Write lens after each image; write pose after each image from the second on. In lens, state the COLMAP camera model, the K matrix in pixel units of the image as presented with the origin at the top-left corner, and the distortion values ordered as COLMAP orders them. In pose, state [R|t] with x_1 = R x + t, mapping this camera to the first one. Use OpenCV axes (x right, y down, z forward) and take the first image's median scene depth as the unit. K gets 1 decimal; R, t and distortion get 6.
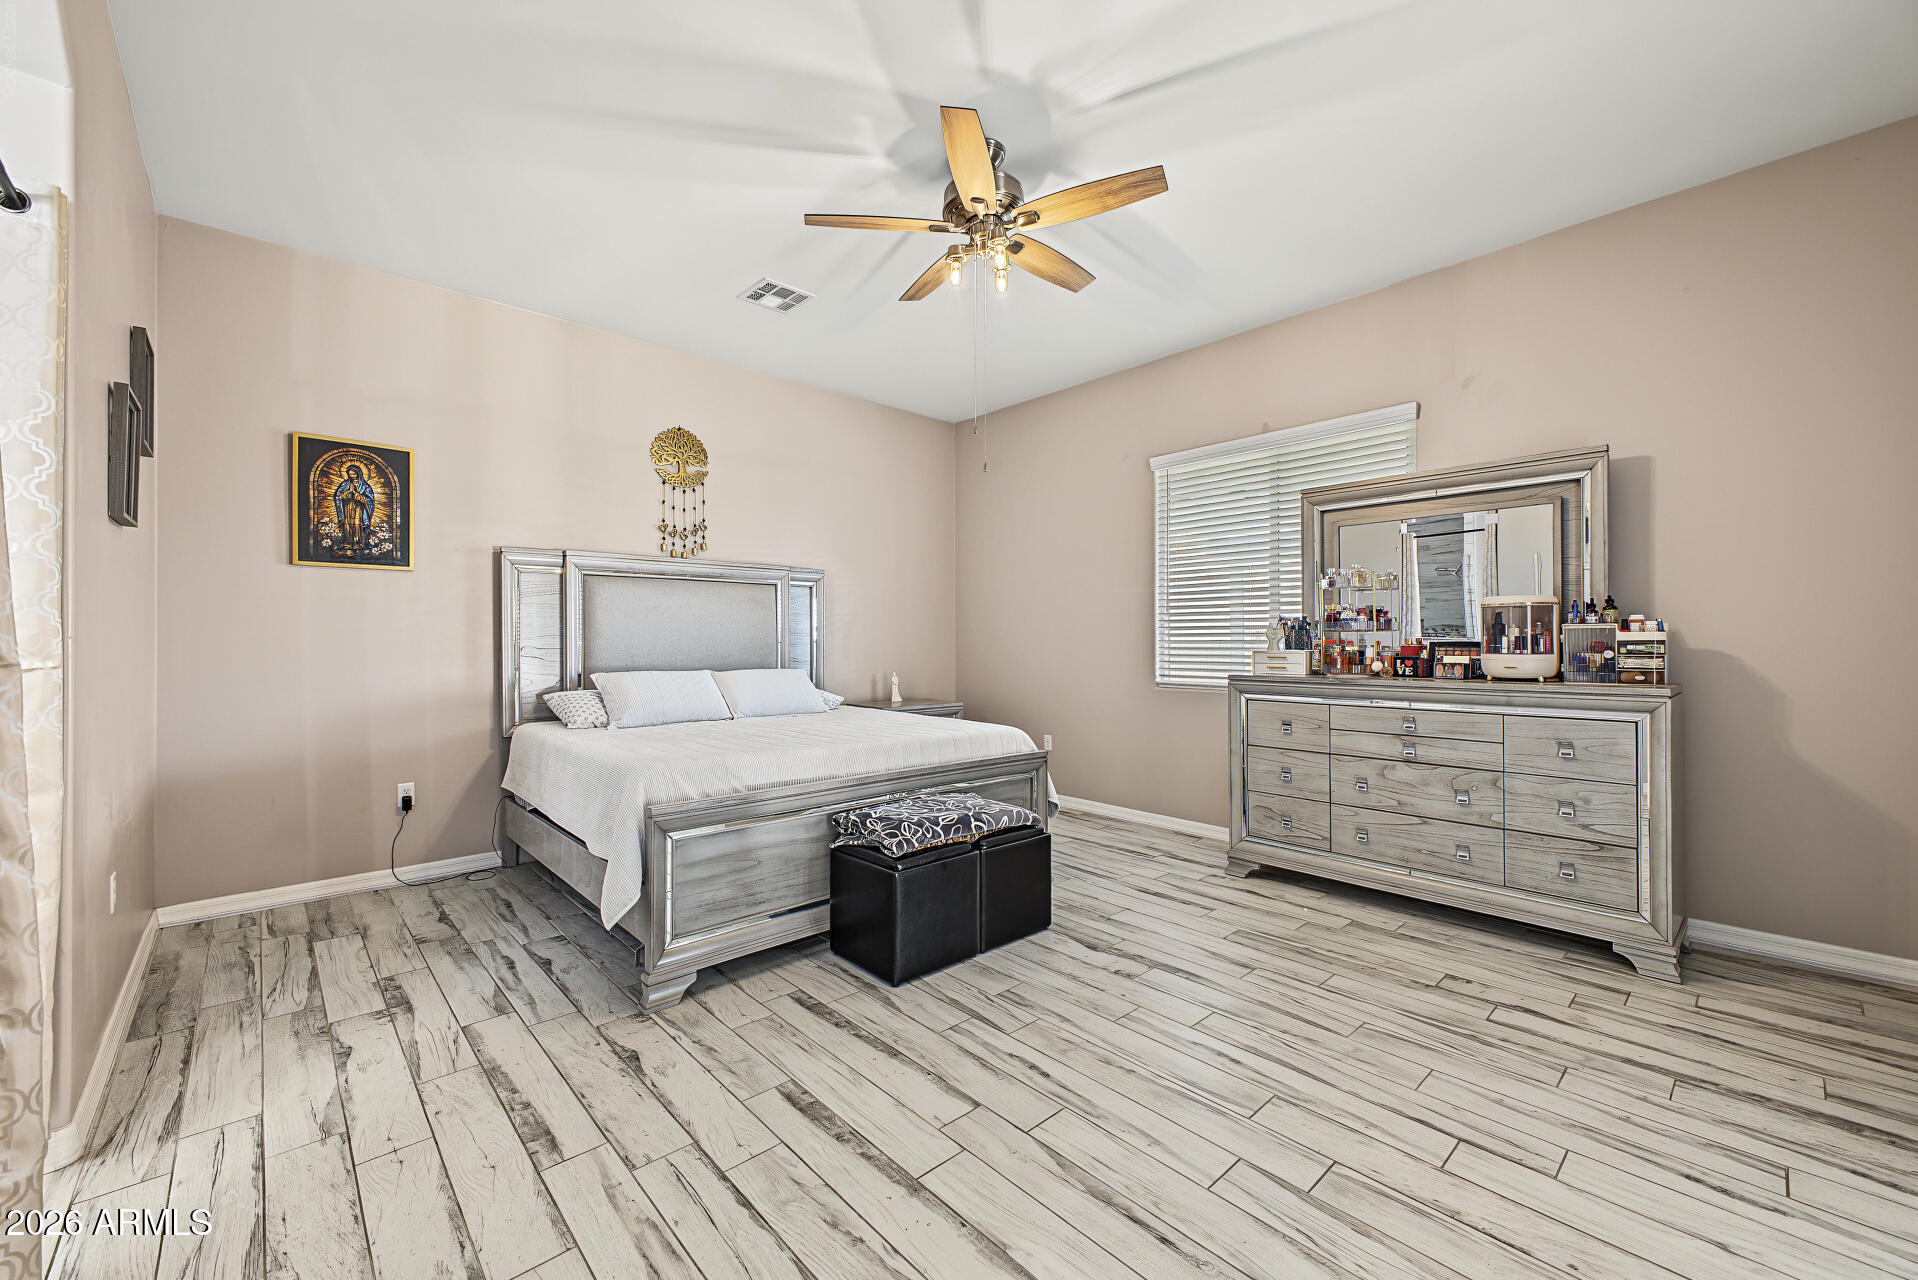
lens RADIAL K [[756.5, 0, 957.0], [0, 756.5, 639.9], [0, 0, 1]] dist [0.019063, -0.003581]
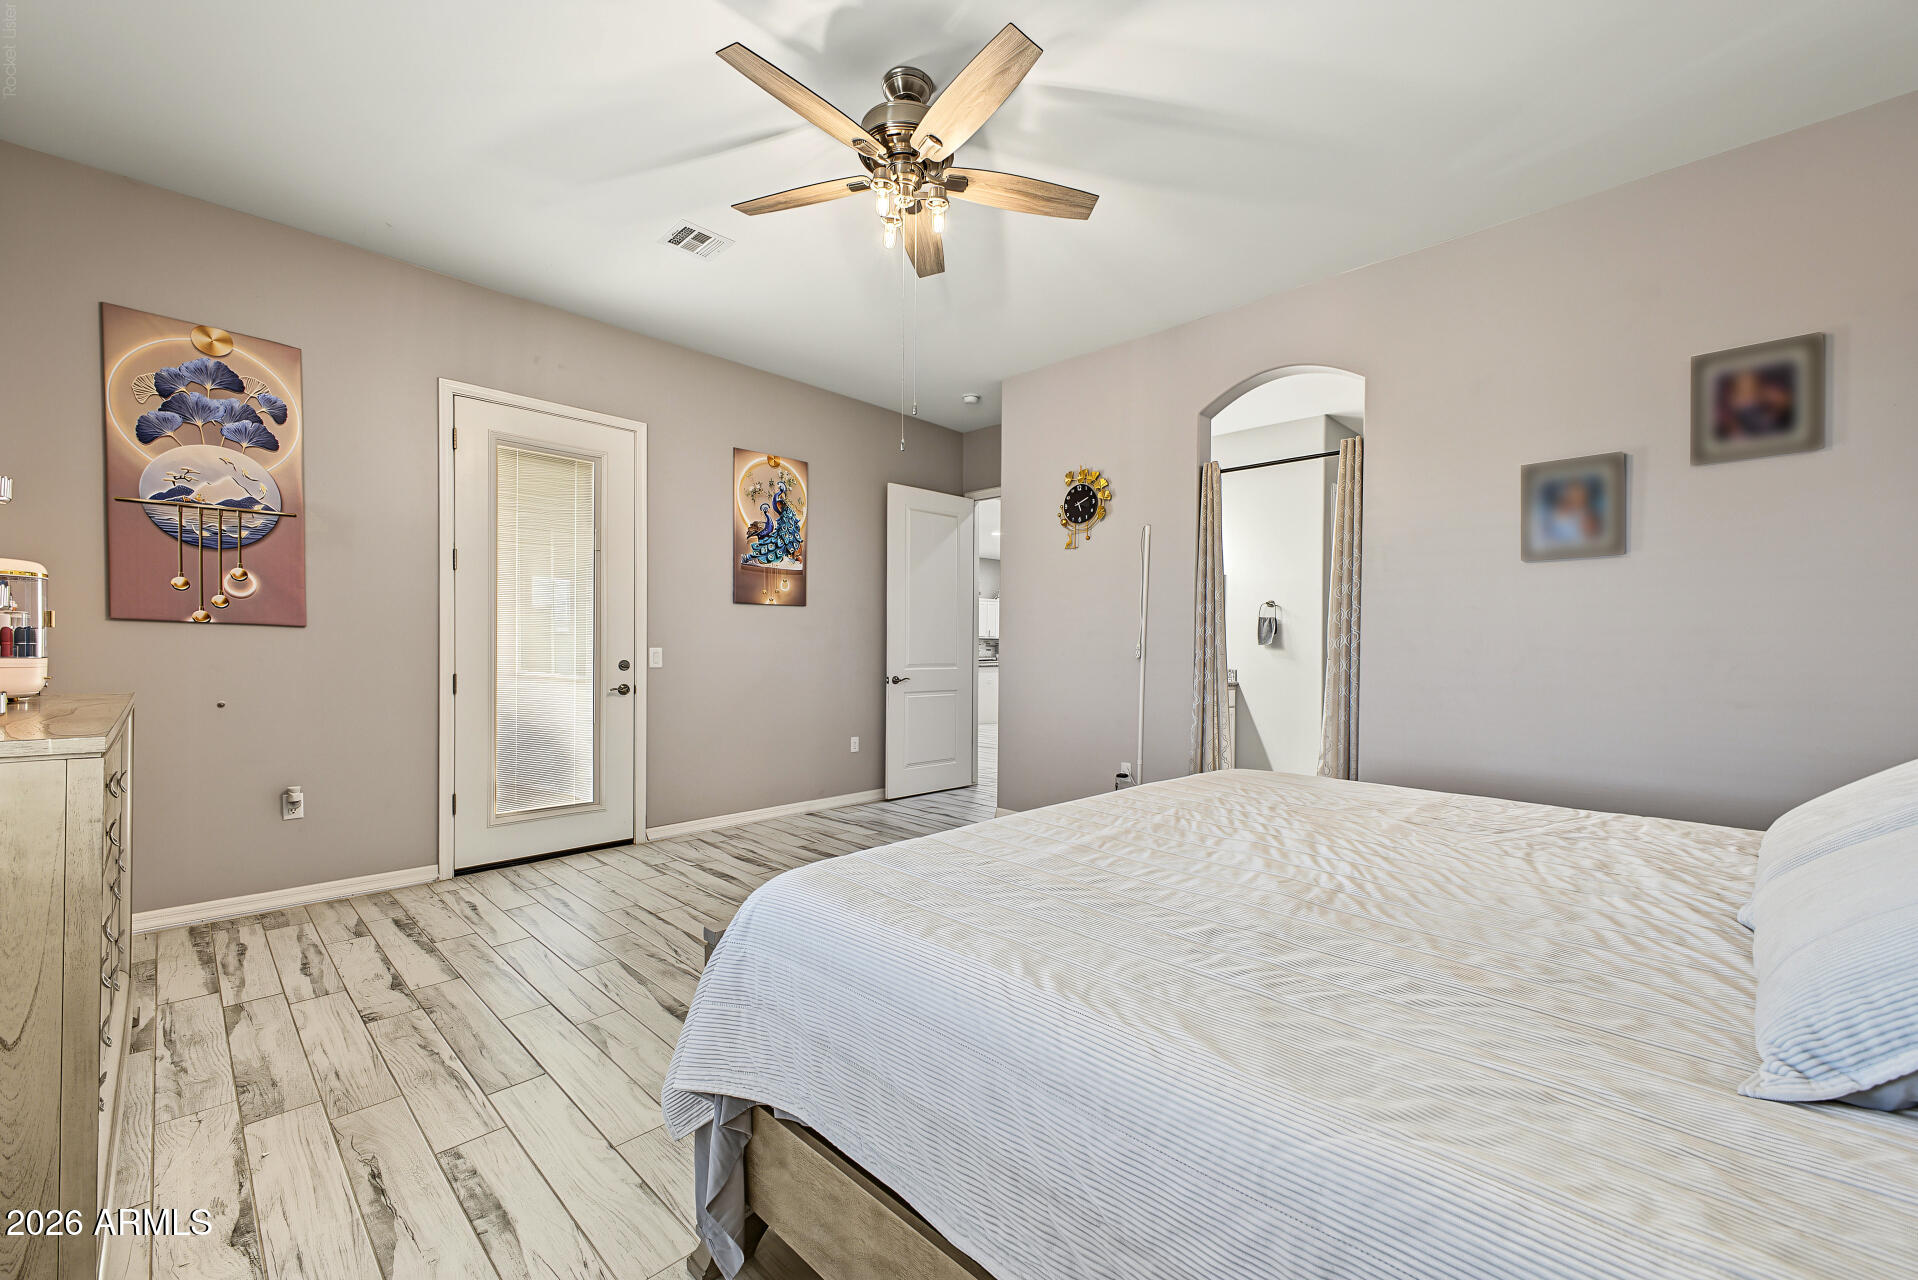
lens RADIAL K [[756.5, 0, 961.4], [0, 756.5, 647.9], [0, 0, 1]] dist [0.019063, -0.003581]
pose [[-0.998305, -0.006977, -0.057781, 0.021667], [-0.006653, 0.999961, -0.005793, 0.013022], [0.057819, -0.005399, -0.998312, 2.047150]]
